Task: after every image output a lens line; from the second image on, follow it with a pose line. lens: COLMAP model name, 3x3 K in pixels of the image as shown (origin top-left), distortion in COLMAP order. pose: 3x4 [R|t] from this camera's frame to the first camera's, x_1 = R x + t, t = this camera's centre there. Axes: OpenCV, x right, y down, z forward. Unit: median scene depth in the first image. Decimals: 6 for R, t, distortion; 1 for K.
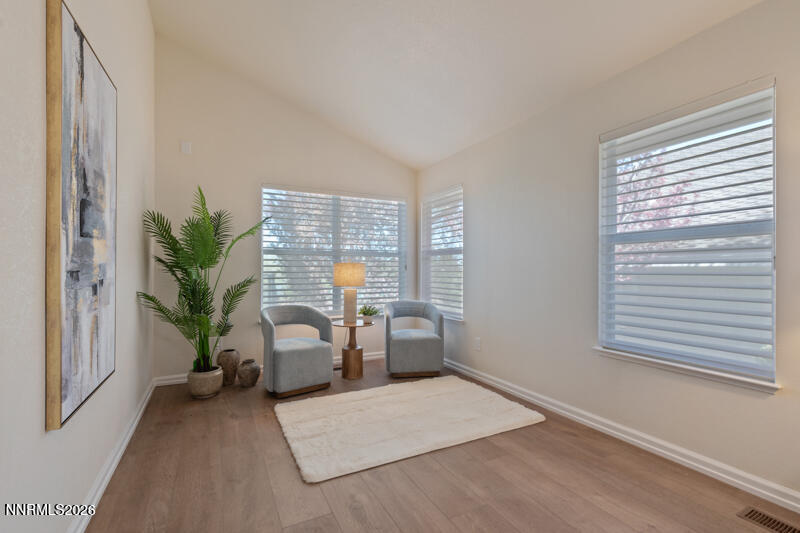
lens RADIAL K [[359.0, 0, 402.2], [0, 359.0, 267.9], [0, 0, 1]] dist [0.003996, -0.000630]
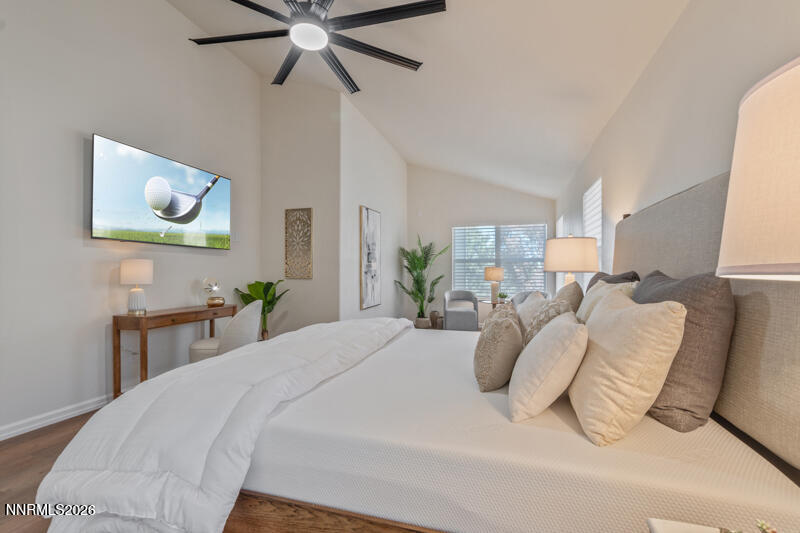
lens RADIAL K [[359.0, 0, 402.2], [0, 359.0, 267.9], [0, 0, 1]] dist [0.003996, -0.000630]
pose [[0.725521, -0.005280, -0.688179, 0.759819], [0.004930, 0.999985, -0.002475, -0.008075], [0.688182, -0.001597, 0.725536, -0.575207]]
